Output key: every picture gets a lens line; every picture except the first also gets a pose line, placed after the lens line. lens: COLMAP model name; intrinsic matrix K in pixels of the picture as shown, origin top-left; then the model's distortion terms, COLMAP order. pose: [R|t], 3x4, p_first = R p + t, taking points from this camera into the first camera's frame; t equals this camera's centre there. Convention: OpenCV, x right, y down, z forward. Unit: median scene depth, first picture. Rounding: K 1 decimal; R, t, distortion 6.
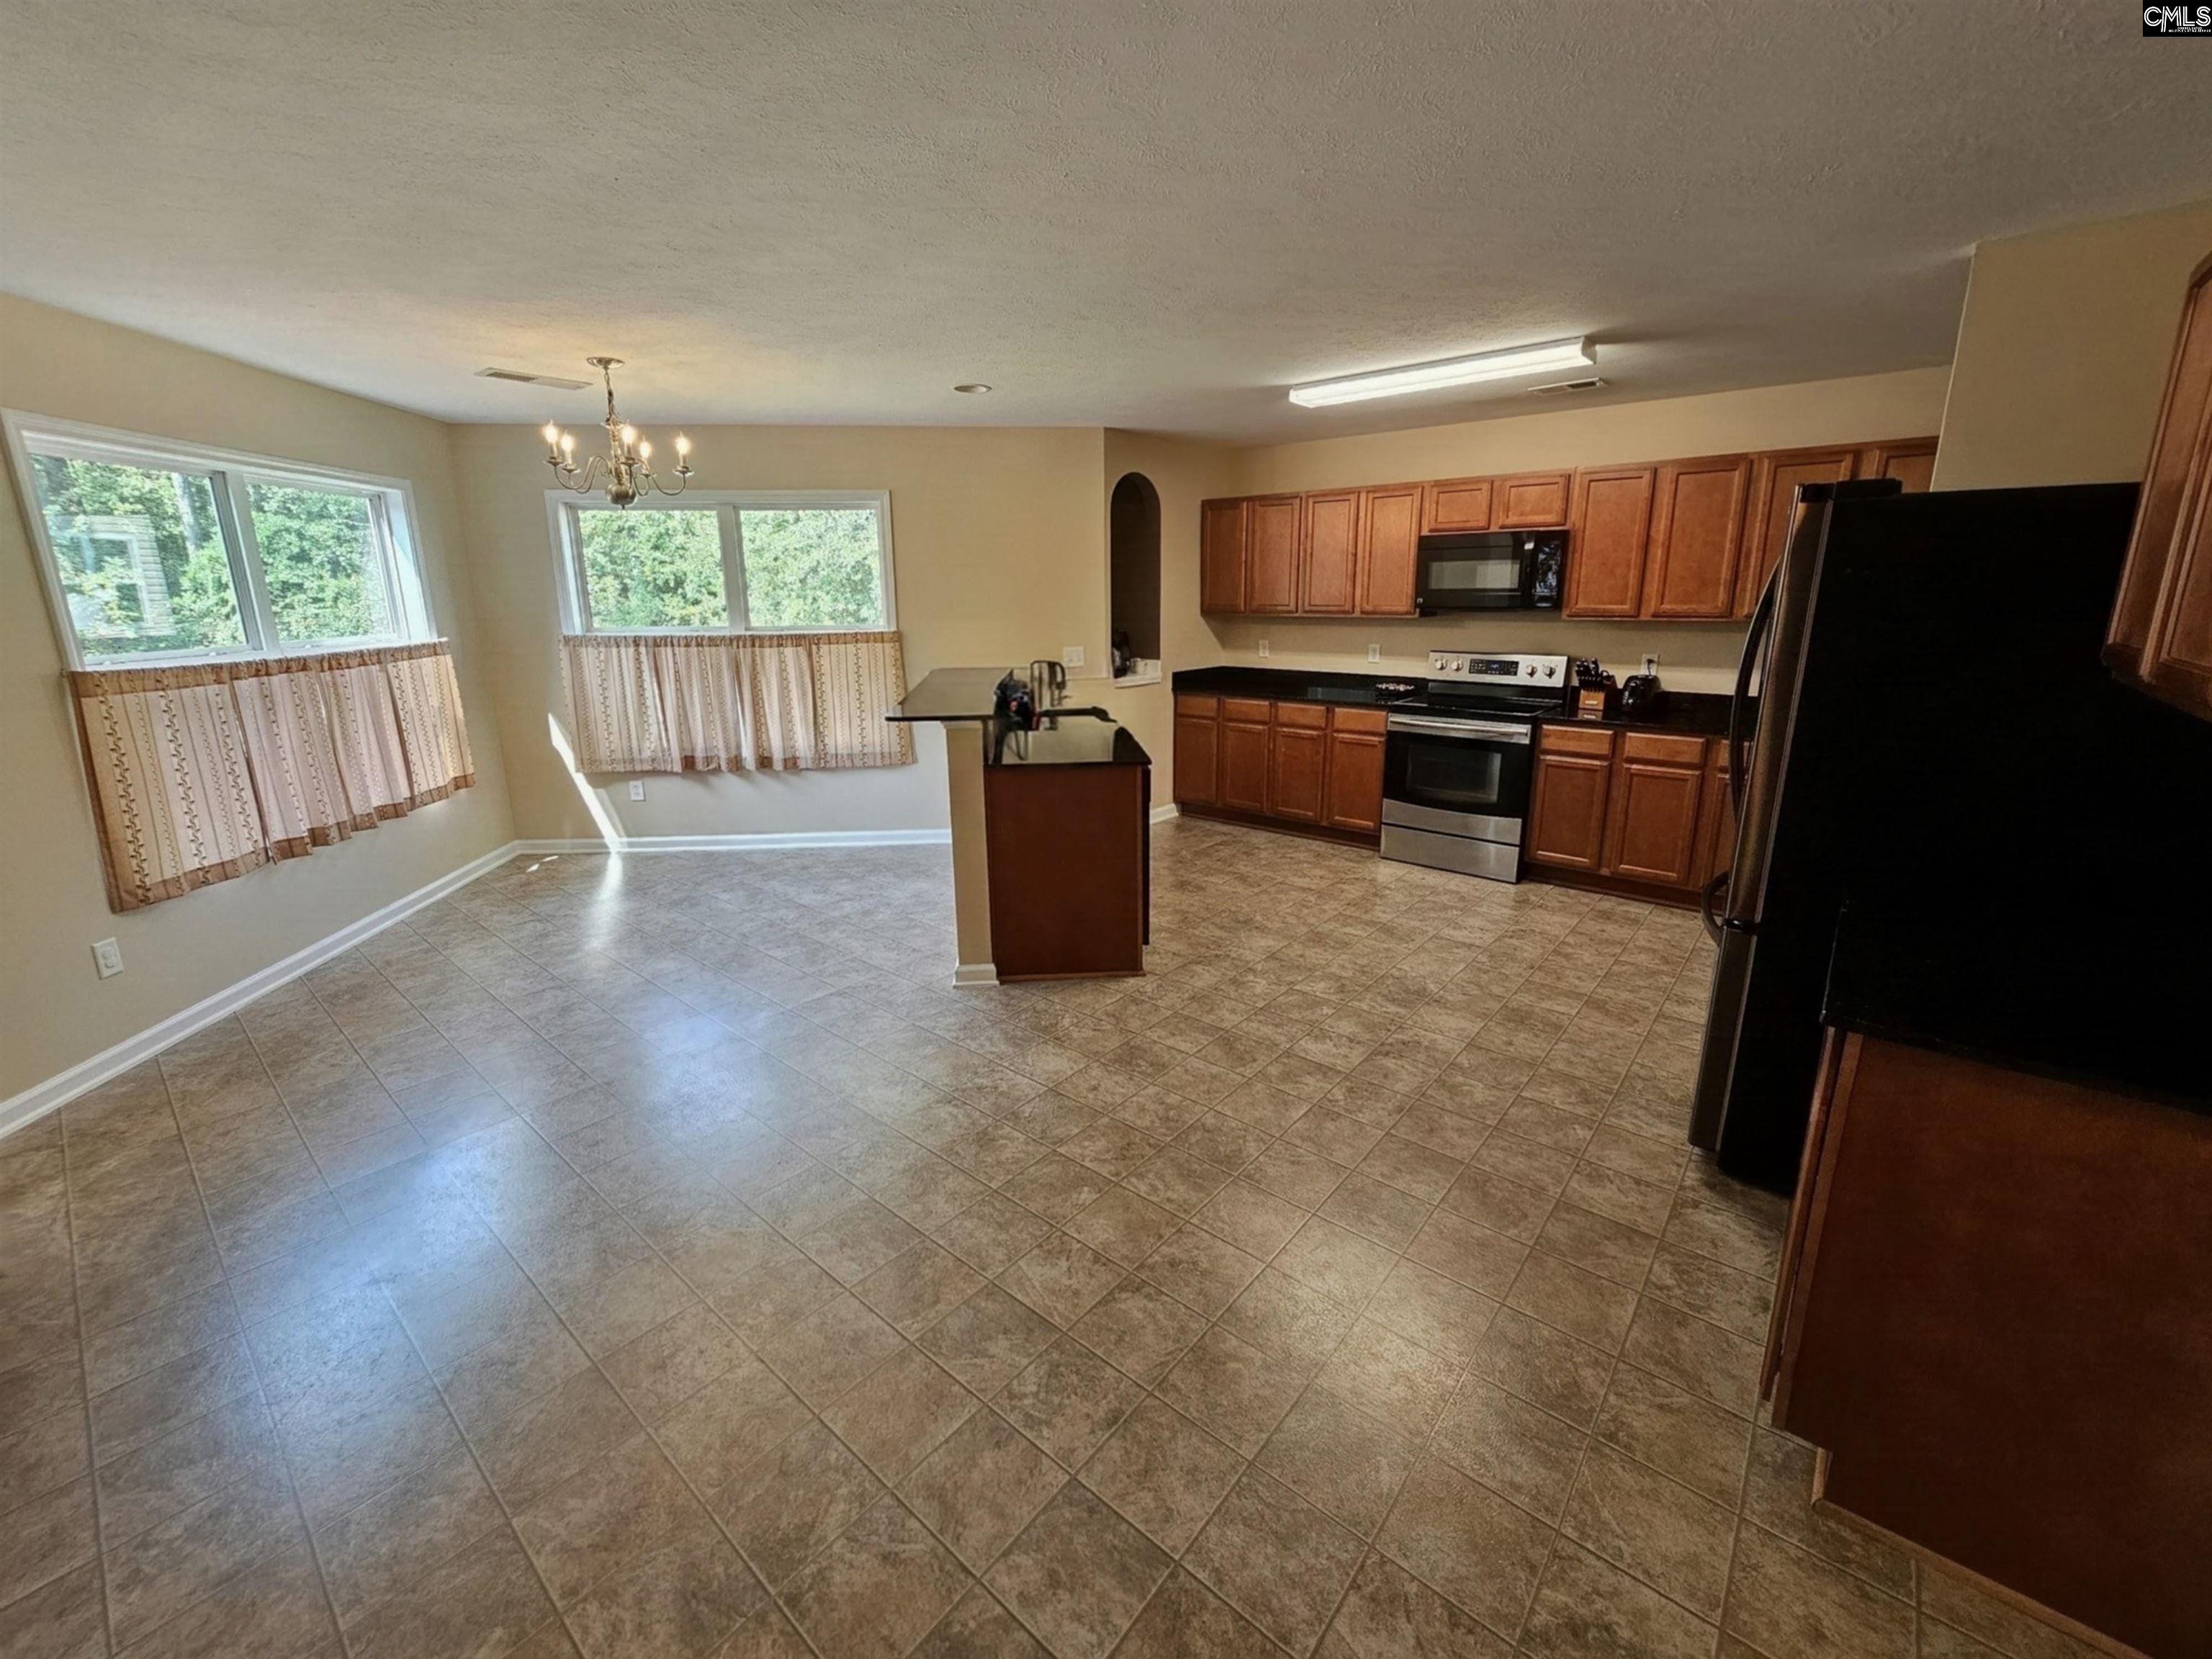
lens RADIAL K [[904.4, 0, 1104.8], [0, 904.4, 787.9], [0, 0, 1]] dist [-0.006339, 0.003182]
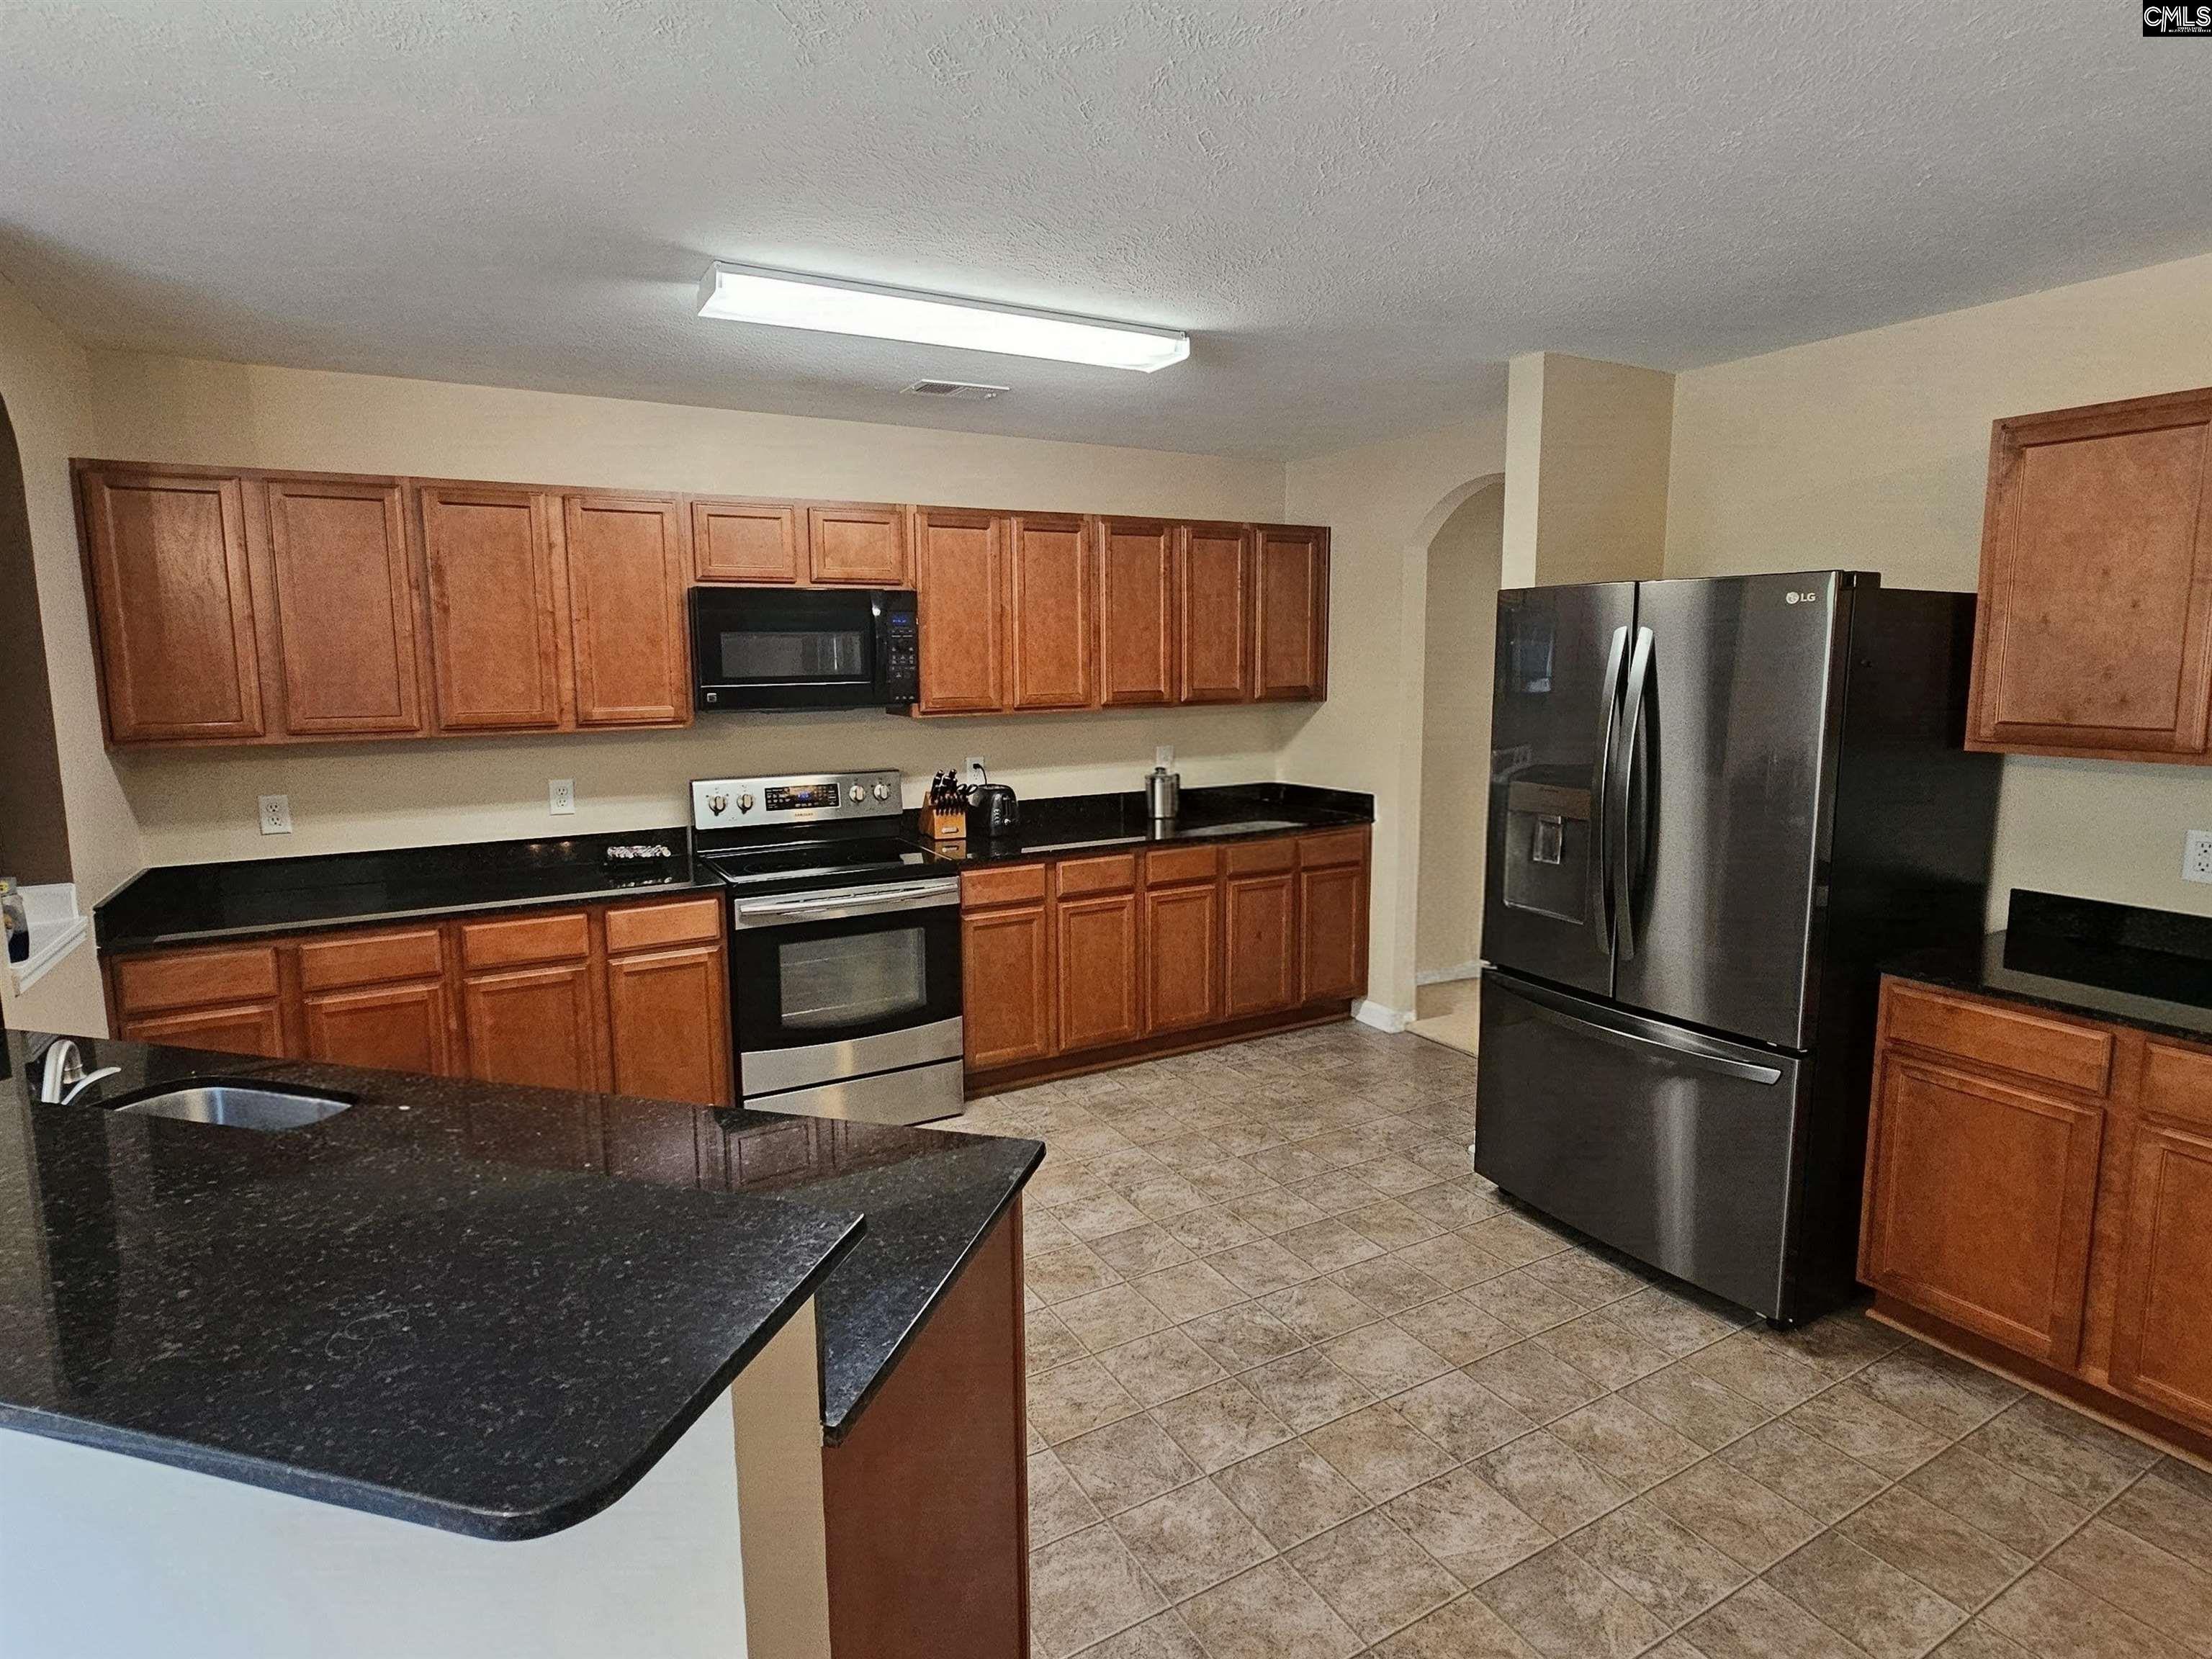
lens RADIAL K [[1150.1, 0, 1091.3], [0, 1150.1, 792.6], [0, 0, 1]] dist [0.000035, -0.000606]
pose [[0.347641, -0.108943, 0.931277, -0.274816], [0.206002, 0.977833, 0.037489, -0.137892], [-0.914718, 0.178813, 0.362378, 0.576175]]
